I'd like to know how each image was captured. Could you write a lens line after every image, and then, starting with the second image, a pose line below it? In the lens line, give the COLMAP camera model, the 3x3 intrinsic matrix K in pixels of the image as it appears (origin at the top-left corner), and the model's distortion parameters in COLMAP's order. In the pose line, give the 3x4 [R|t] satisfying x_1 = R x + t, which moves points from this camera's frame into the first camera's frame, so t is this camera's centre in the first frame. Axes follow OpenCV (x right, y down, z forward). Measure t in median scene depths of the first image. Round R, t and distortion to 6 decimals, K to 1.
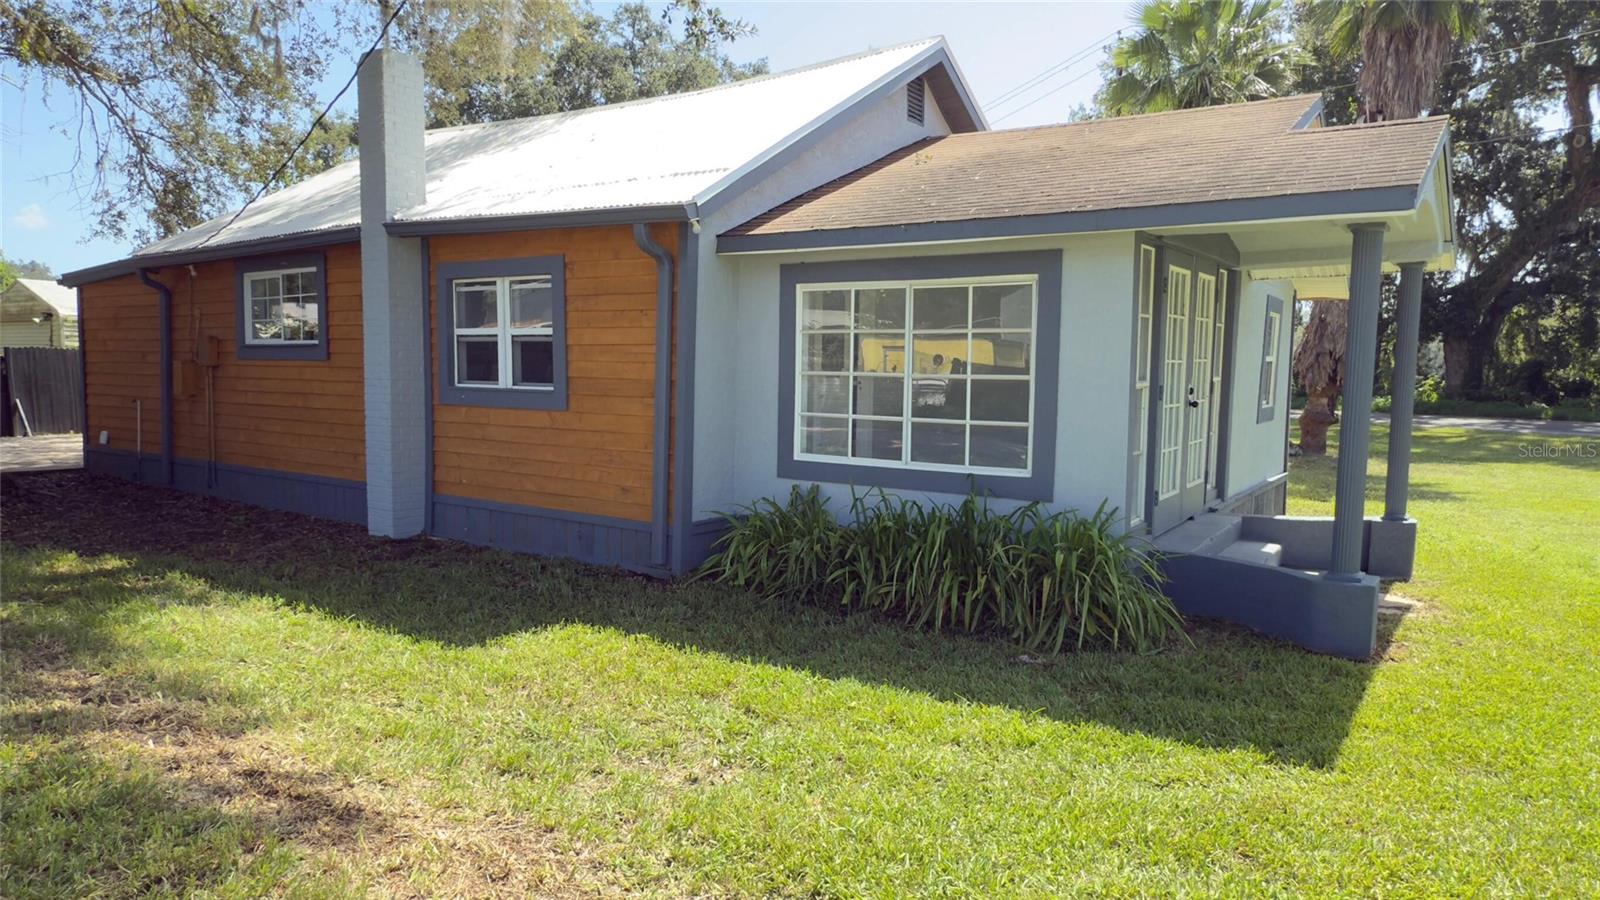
lens RADIAL K [[963.8, 0, 800.1], [0, 963.8, 454.0], [0, 0, 1]] dist [0.005826, 0.000503]
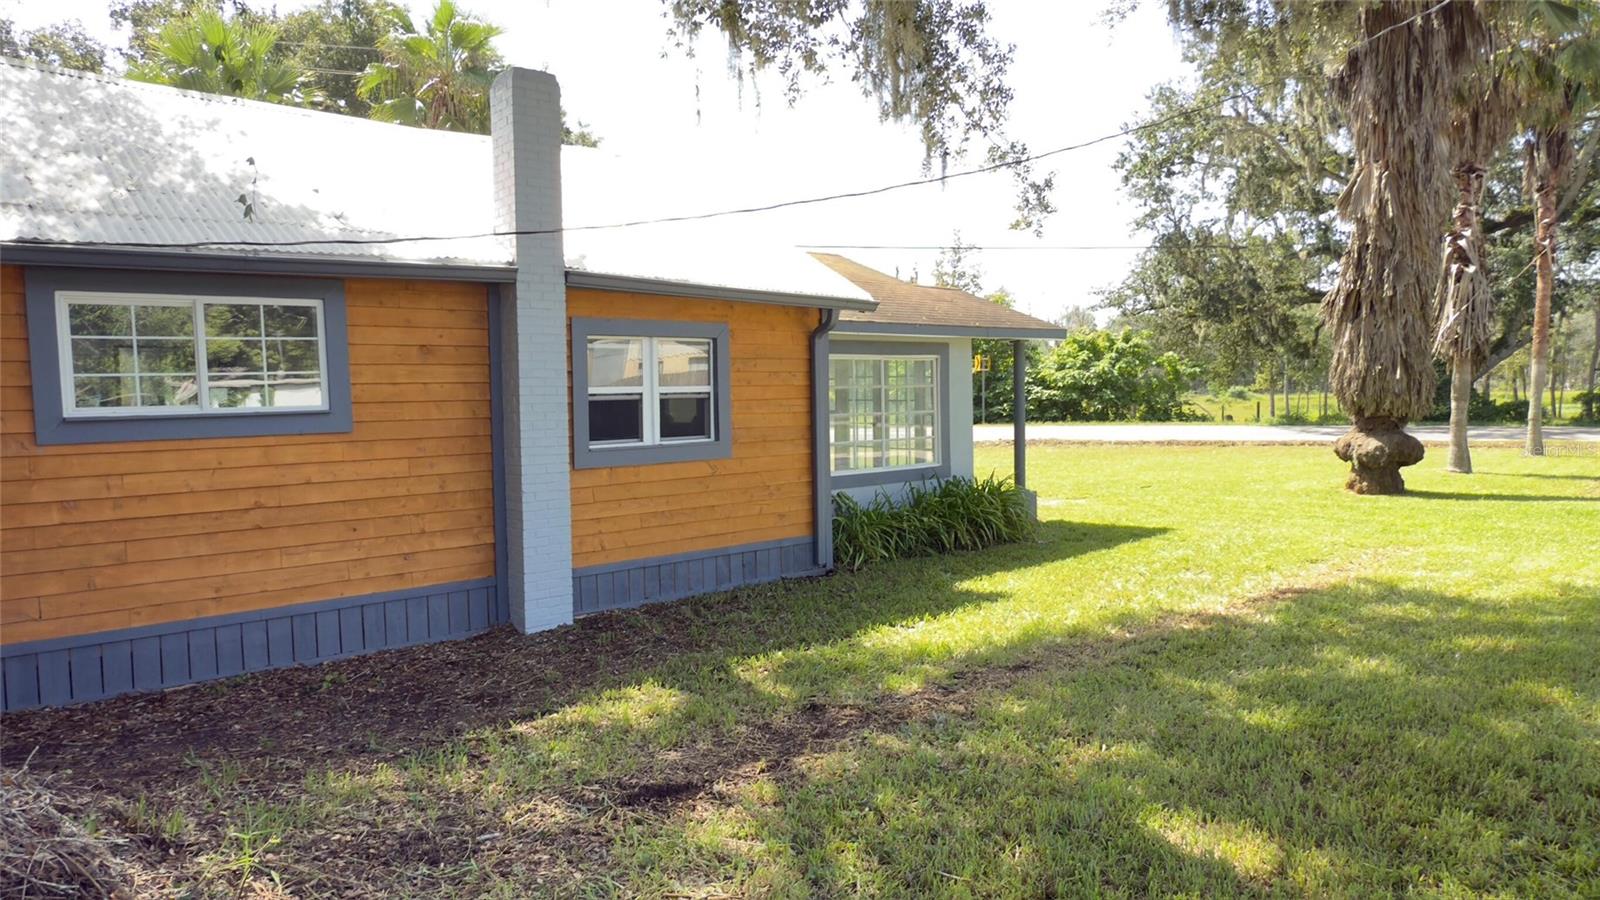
lens RADIAL K [[1136.7, 0, 800.2], [0, 1136.7, 449.4], [0, 0, 1]] dist [-0.004515, -0.000822]
pose [[0.212936, -0.073245, 0.974317, -1.482907], [0.108027, 0.992838, 0.051028, -0.110689], [-0.971076, 0.094387, 0.219324, 0.600606]]
